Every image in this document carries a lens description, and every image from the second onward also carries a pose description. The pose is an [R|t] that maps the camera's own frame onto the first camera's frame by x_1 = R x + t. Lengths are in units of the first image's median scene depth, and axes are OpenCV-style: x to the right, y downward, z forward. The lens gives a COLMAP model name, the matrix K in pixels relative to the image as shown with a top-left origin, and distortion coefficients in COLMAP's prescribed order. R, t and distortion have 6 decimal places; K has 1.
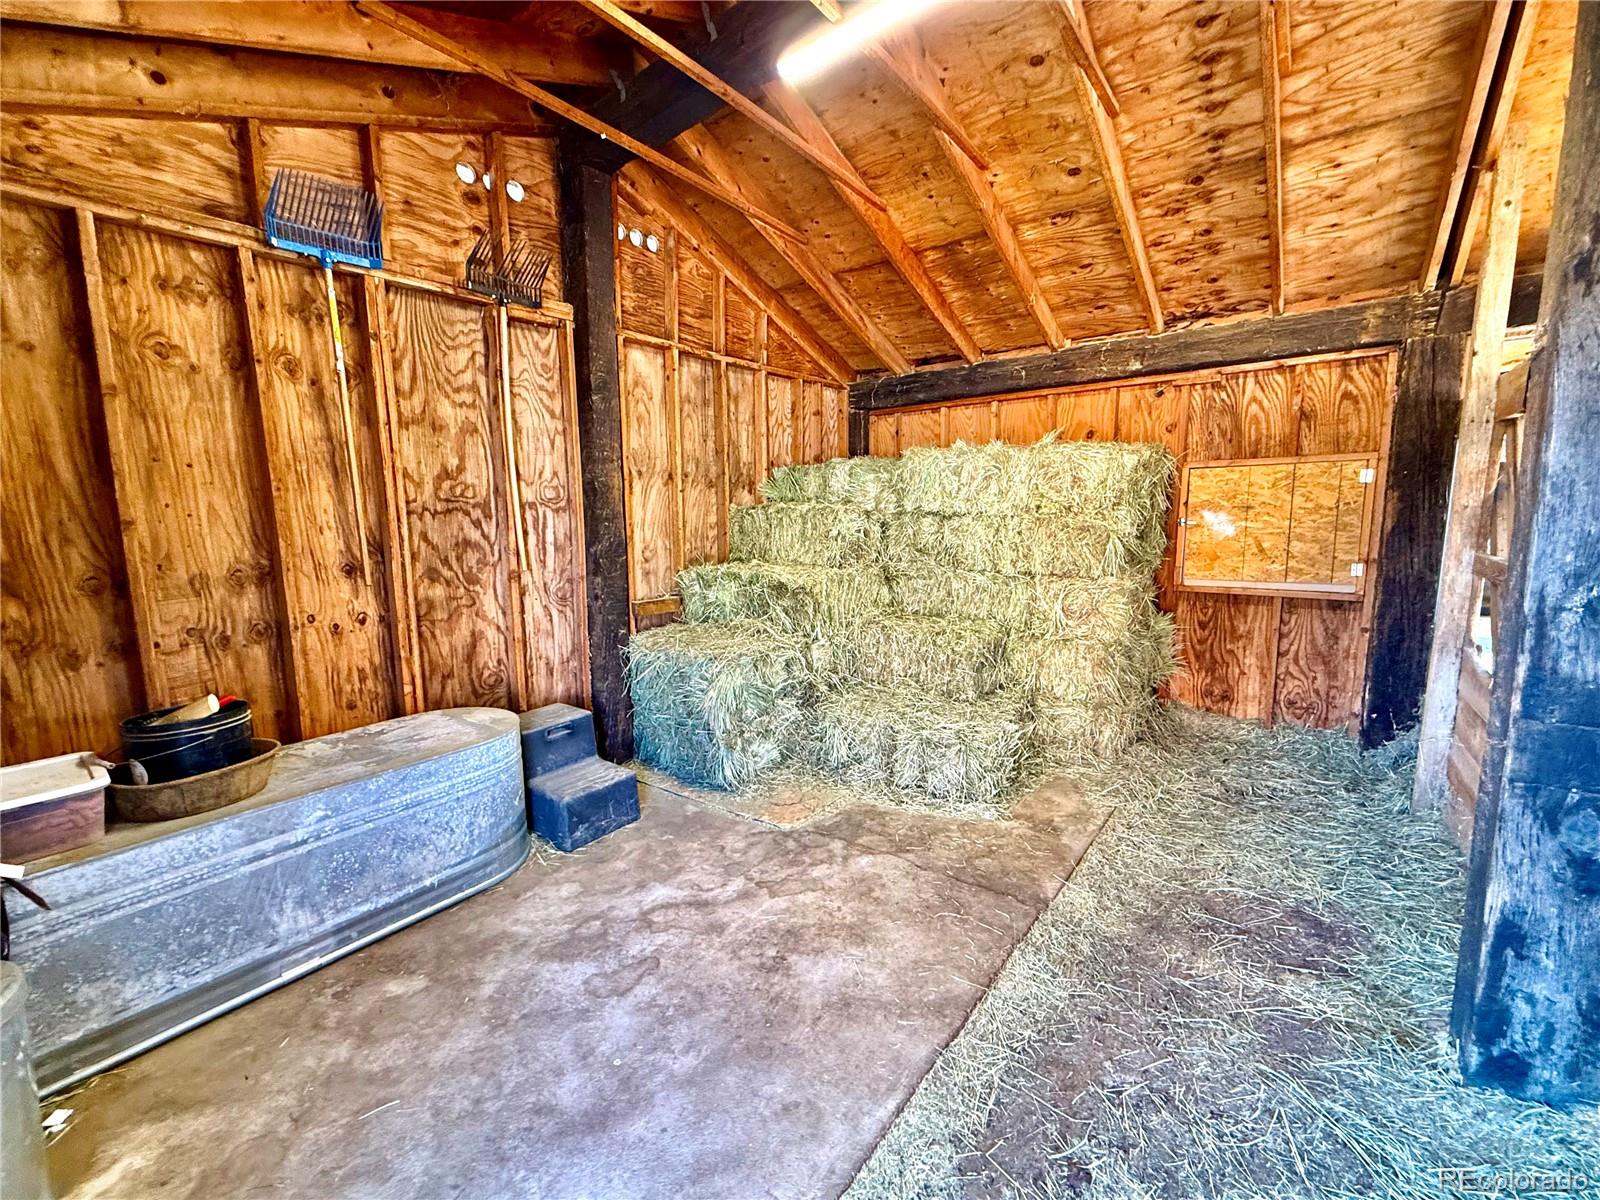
lens RADIAL K [[643.8, 0, 801.3], [0, 643.8, 598.6], [0, 0, 1]] dist [-0.002928, -0.000436]
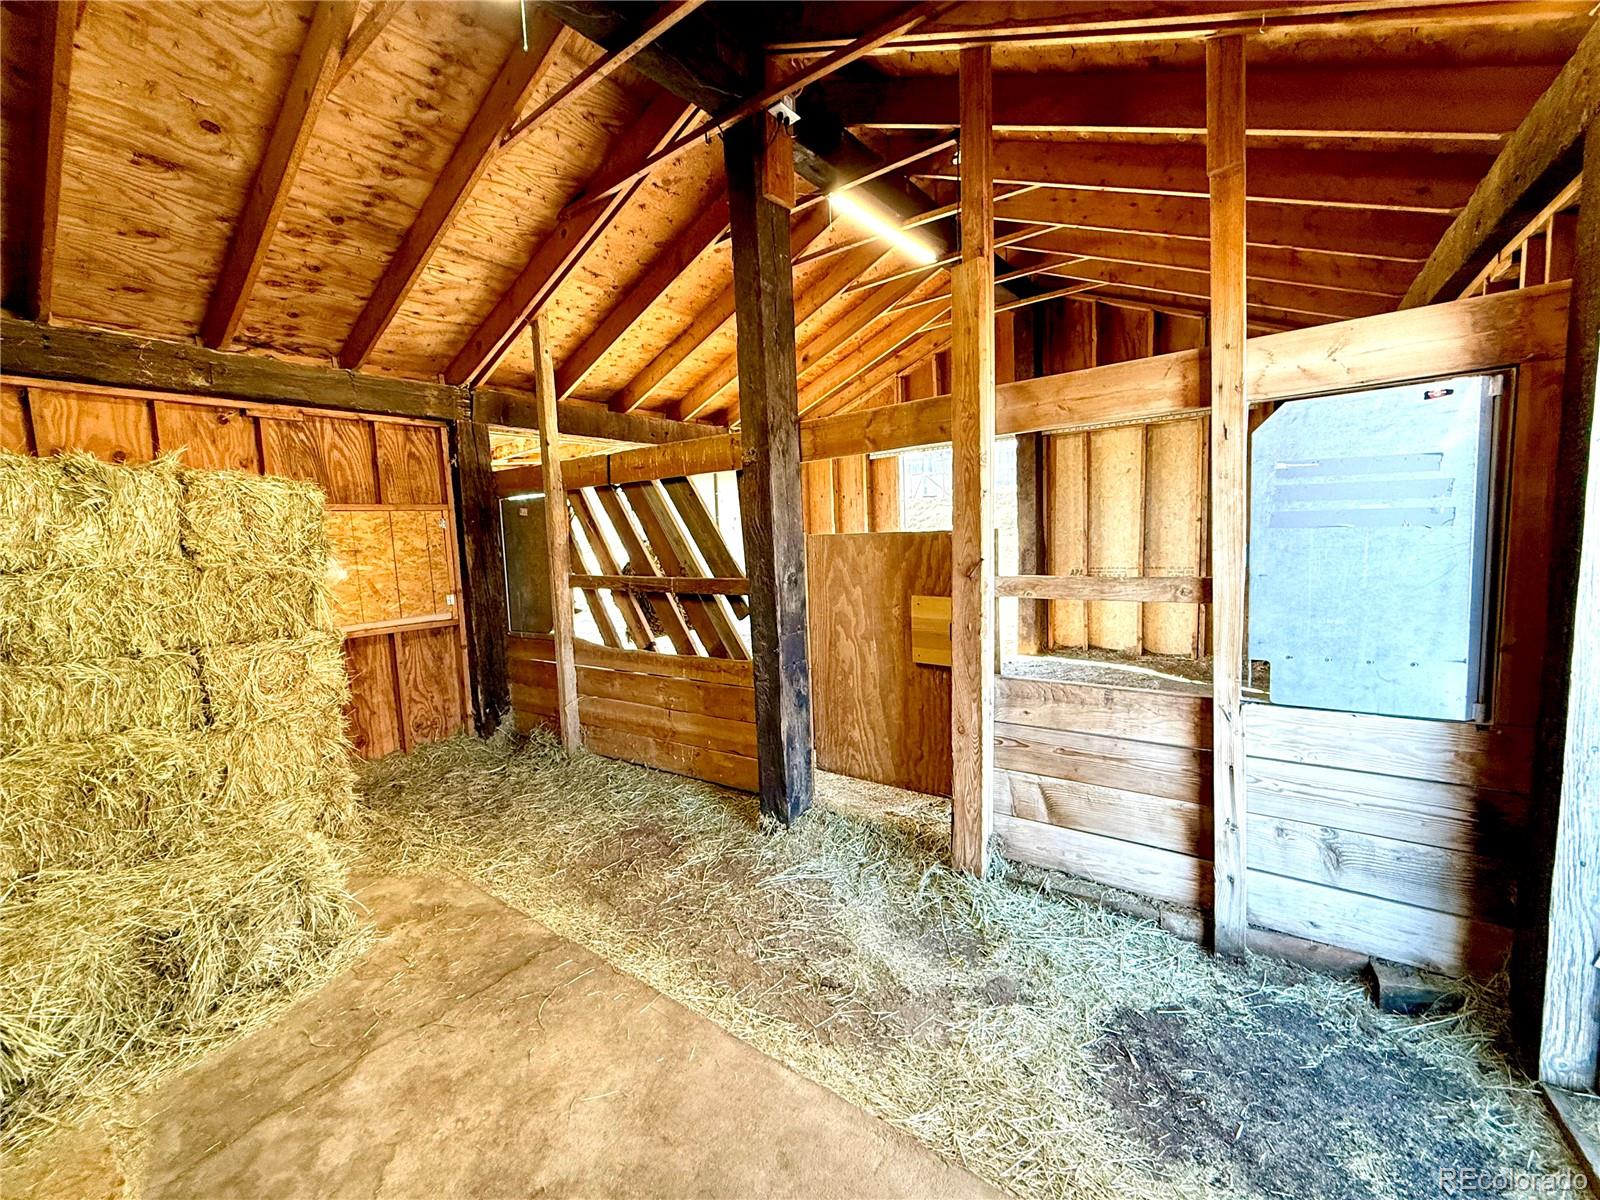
lens RADIAL K [[643.8, 0, 801.0], [0, 643.8, 599.9], [0, 0, 1]] dist [-0.002928, -0.000436]
pose [[-0.010947, -0.087678, 0.996089, -0.342976], [0.169447, 0.981579, 0.088263, -0.037679], [-0.985478, 0.169751, 0.004111, 0.321839]]
